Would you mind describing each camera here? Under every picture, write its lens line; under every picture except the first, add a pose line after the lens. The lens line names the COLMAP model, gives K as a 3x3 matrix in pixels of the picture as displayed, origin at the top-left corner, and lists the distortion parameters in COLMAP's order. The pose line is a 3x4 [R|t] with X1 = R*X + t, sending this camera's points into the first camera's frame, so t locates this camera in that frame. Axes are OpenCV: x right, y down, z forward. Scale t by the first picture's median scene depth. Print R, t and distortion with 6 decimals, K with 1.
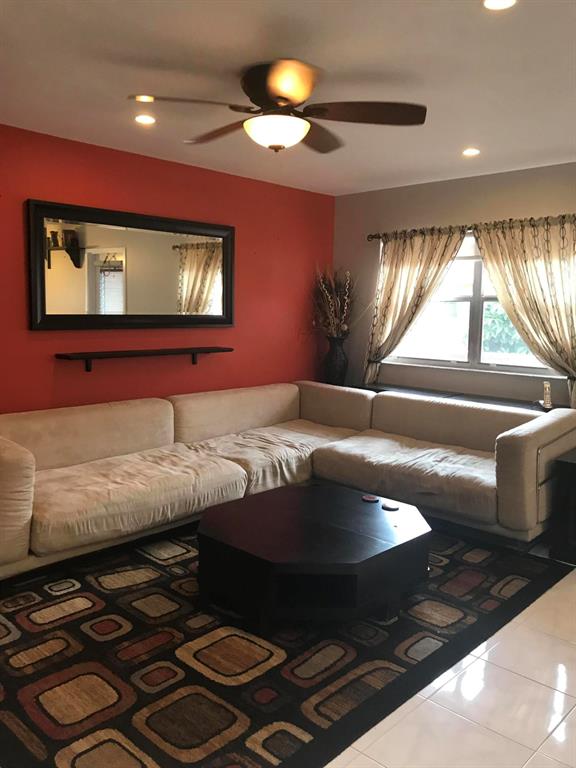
lens RADIAL K [[632.7, 0, 293.7], [0, 632.7, 376.1], [0, 0, 1]] dist [0.028615, -0.039643]
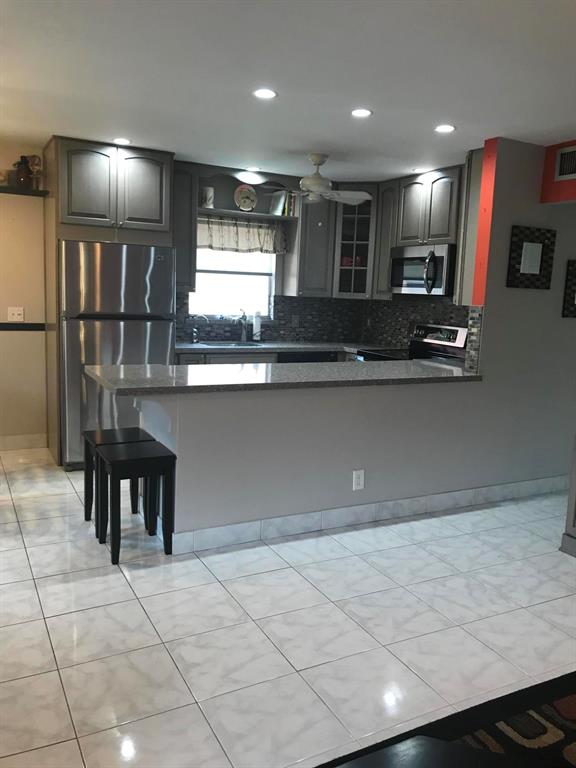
lens RADIAL K [[632.7, 0, 289.2], [0, 632.7, 381.3], [0, 0, 1]] dist [0.028615, -0.039643]
pose [[-0.942623, -0.104066, 0.317225, 0.040046], [-0.022038, 0.967501, 0.251906, -0.116680], [-0.333131, 0.230461, -0.914282, 1.010627]]
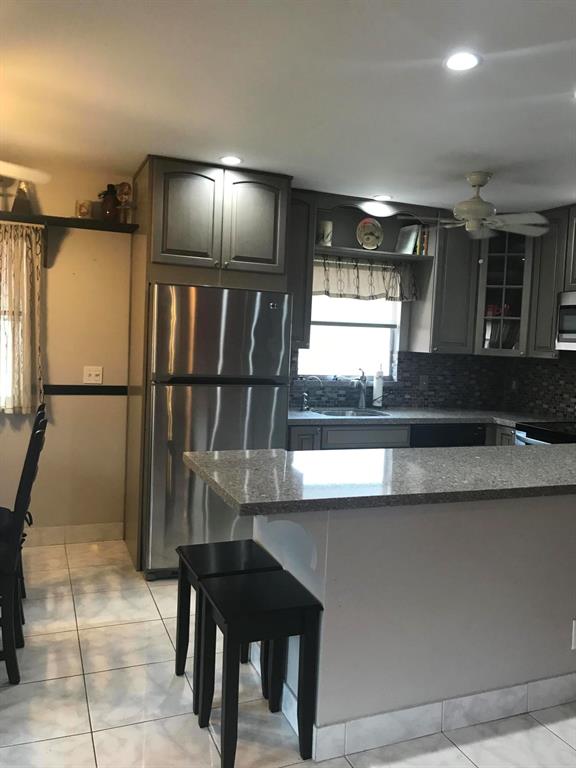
lens RADIAL K [[632.7, 0, 289.5], [0, 632.7, 379.2], [0, 0, 1]] dist [0.028615, -0.039643]
pose [[-0.903498, -0.085766, 0.419923, 0.252142], [-0.013360, 0.984933, 0.172422, -0.089451], [-0.428384, 0.150173, -0.891031, 0.781877]]
